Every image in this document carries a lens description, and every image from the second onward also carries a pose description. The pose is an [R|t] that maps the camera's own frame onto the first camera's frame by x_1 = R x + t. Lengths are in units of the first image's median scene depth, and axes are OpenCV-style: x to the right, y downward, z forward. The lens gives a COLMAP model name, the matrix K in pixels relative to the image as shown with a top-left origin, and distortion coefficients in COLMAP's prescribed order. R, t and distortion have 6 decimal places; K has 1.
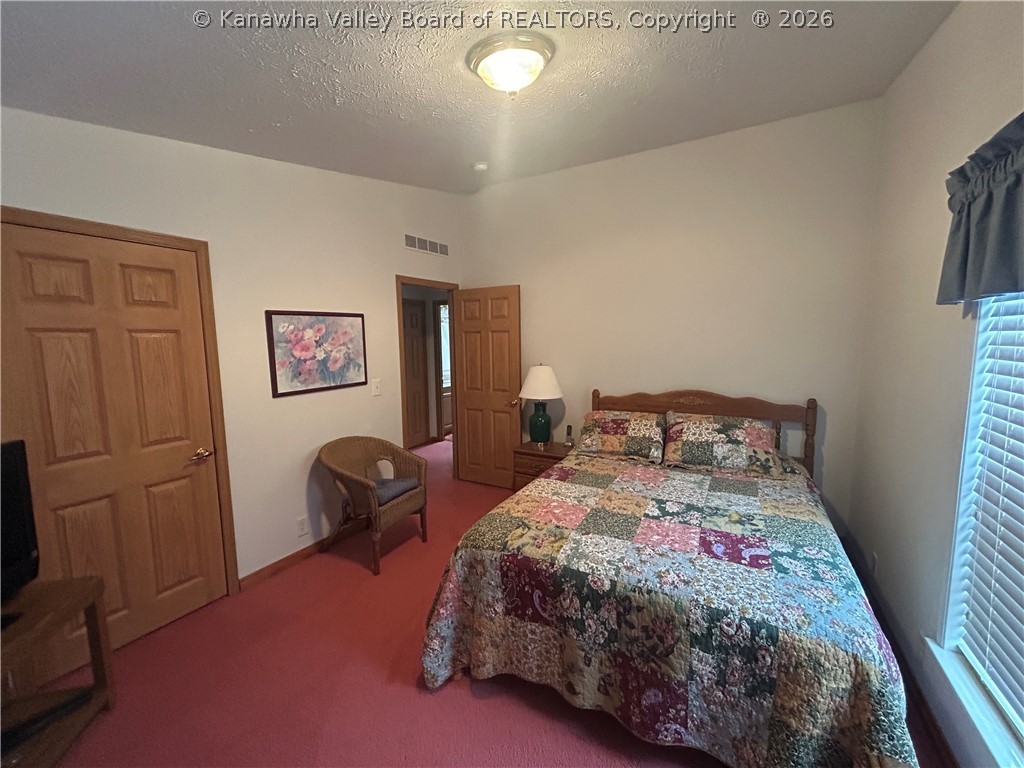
lens RADIAL K [[414.7, 0, 508.0], [0, 414.7, 389.7], [0, 0, 1]] dist [-0.002428, 0.000063]
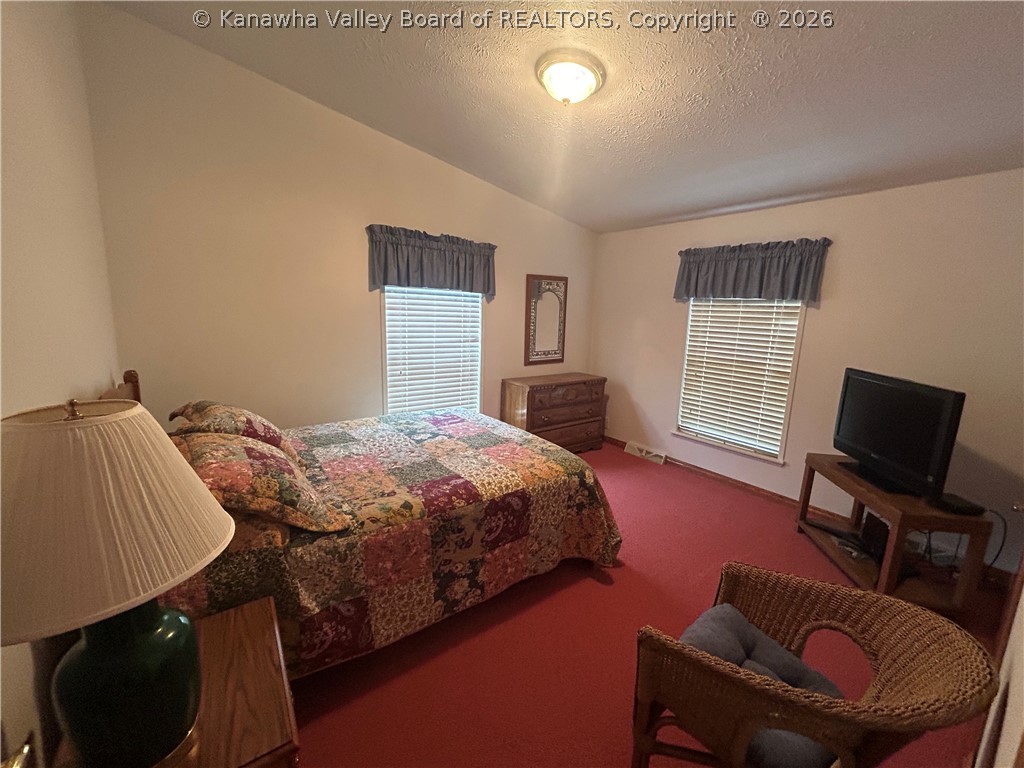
lens RADIAL K [[414.7, 0, 503.2], [0, 414.7, 381.4], [0, 0, 1]] dist [-0.002428, 0.000063]
pose [[-0.912055, -0.085484, 0.401058, -0.325158], [0.030964, 0.960881, 0.275225, -0.221858], [-0.408897, 0.263439, -0.873730, 2.002456]]
